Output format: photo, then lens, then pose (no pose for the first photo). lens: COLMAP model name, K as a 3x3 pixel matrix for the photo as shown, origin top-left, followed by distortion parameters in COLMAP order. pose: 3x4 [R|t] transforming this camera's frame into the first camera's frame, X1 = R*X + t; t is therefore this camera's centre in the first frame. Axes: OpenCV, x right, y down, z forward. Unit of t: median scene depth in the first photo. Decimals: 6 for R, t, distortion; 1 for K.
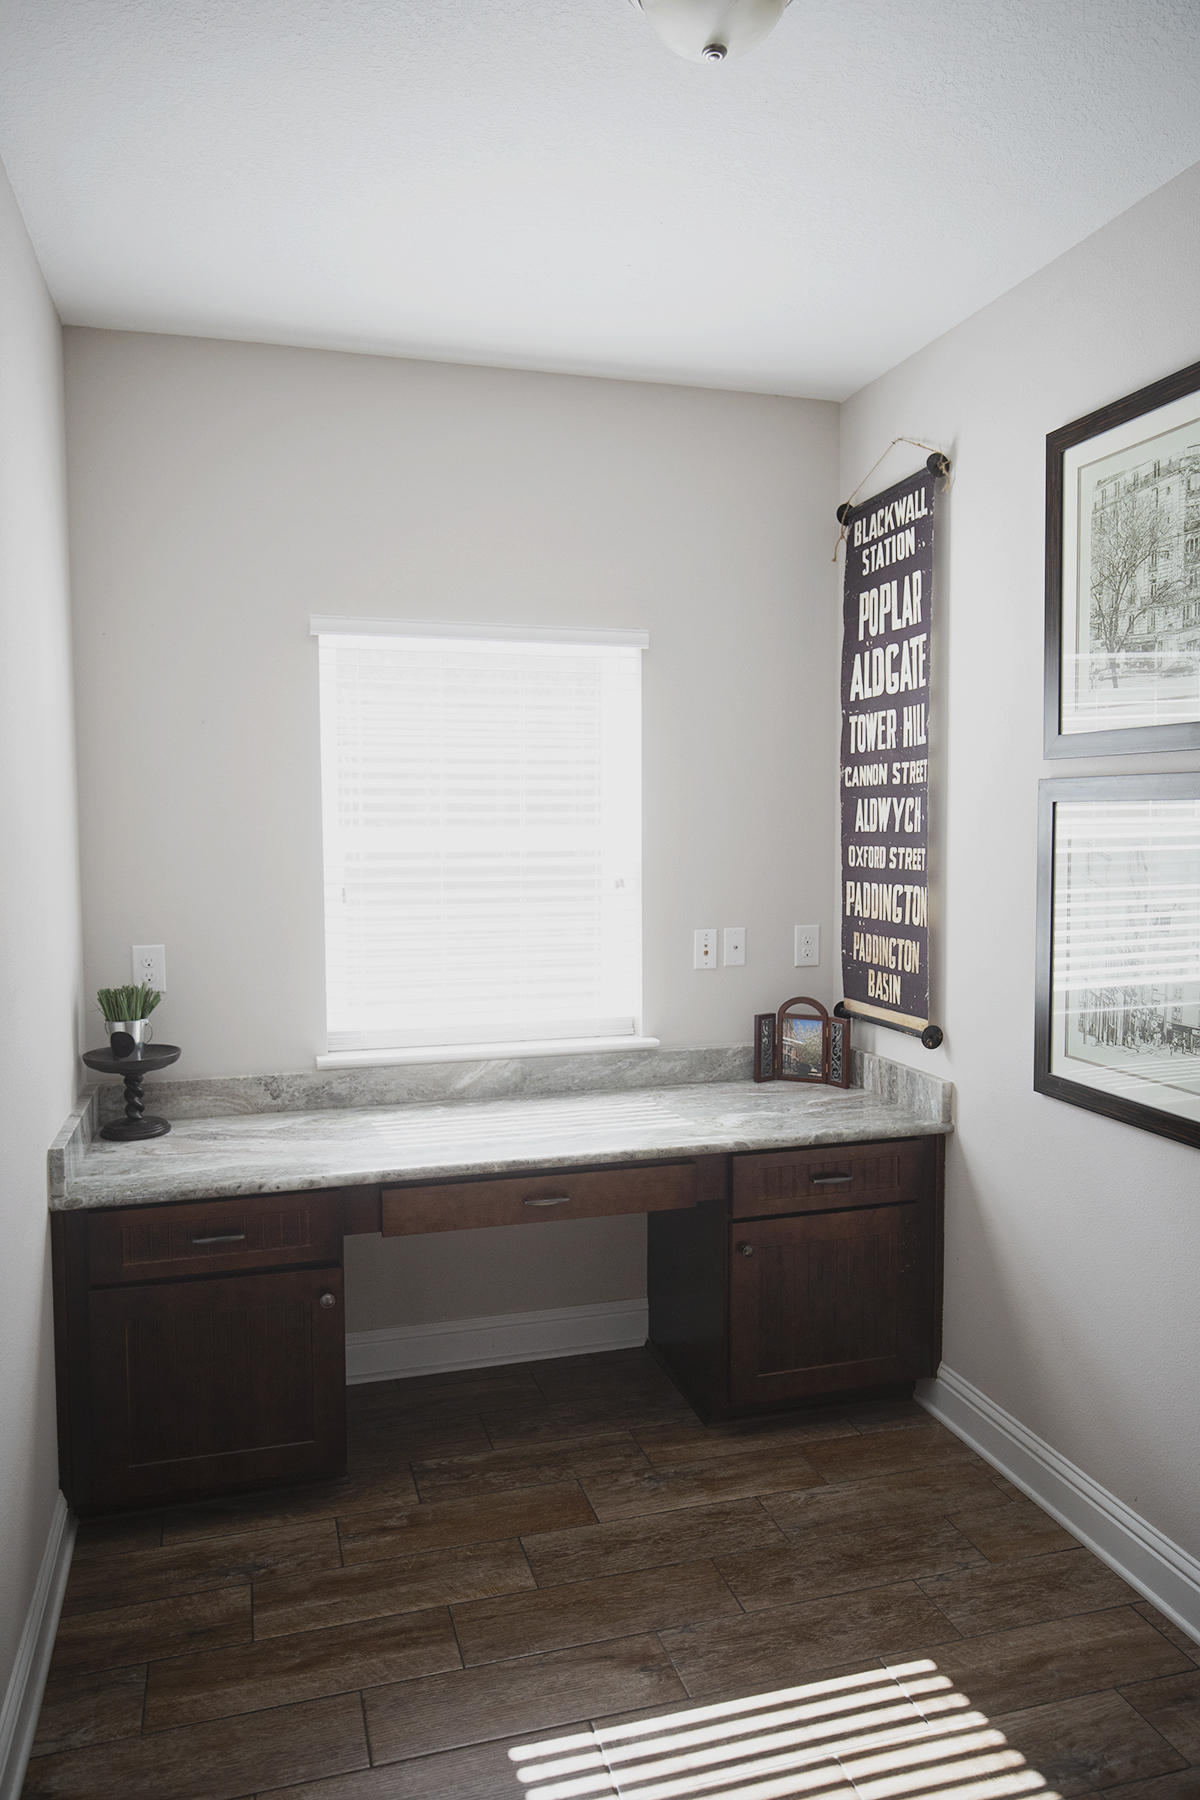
lens RADIAL K [[1239.5, 0, 592.9], [0, 1239.5, 890.2], [0, 0, 1]] dist [0.025922, -0.001834]
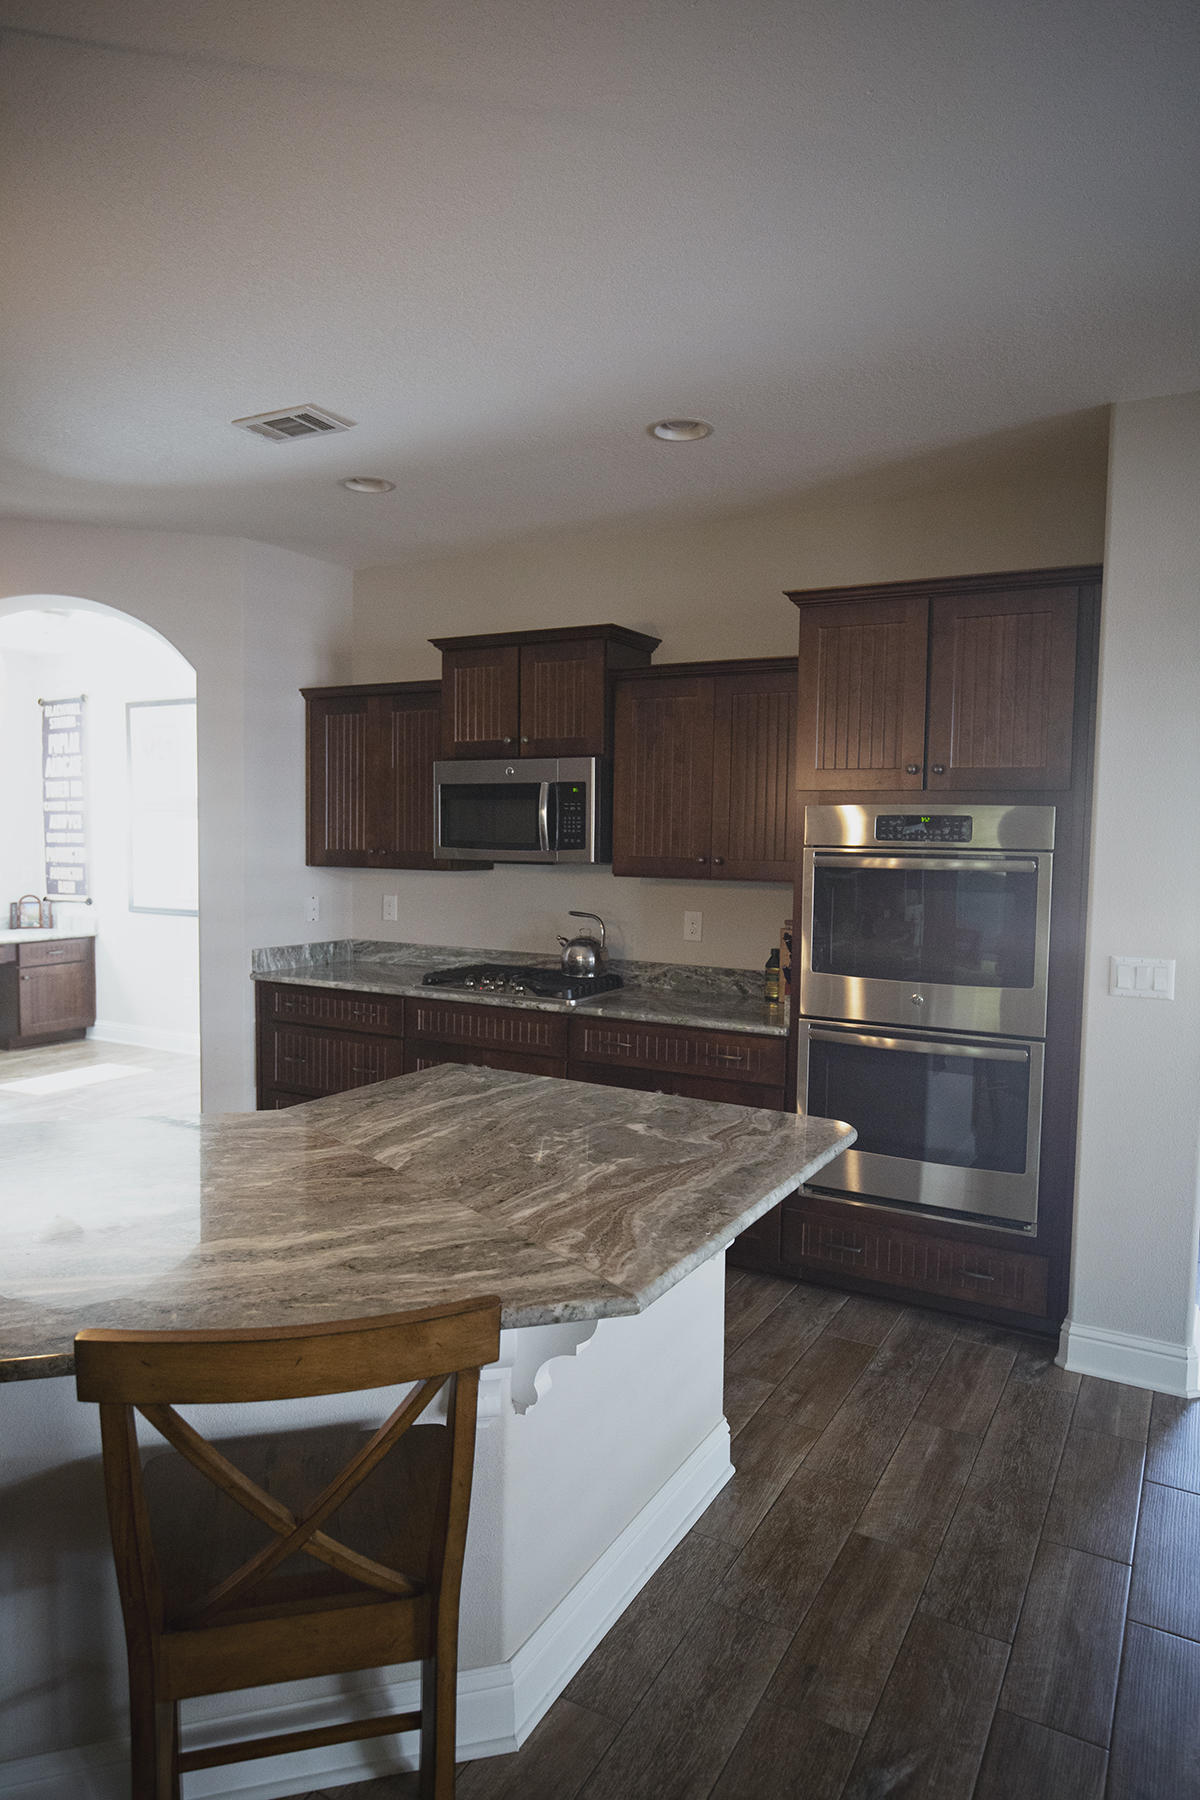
lens RADIAL K [[1122.7, 0, 595.9], [0, 1122.7, 898.4], [0, 0, 1]] dist [-0.010759, 0.000137]
pose [[0.713536, -0.033530, 0.699816, -0.605374], [0.033080, 0.999352, 0.014152, 0.101942], [-0.699838, 0.013052, 0.714183, -1.427785]]
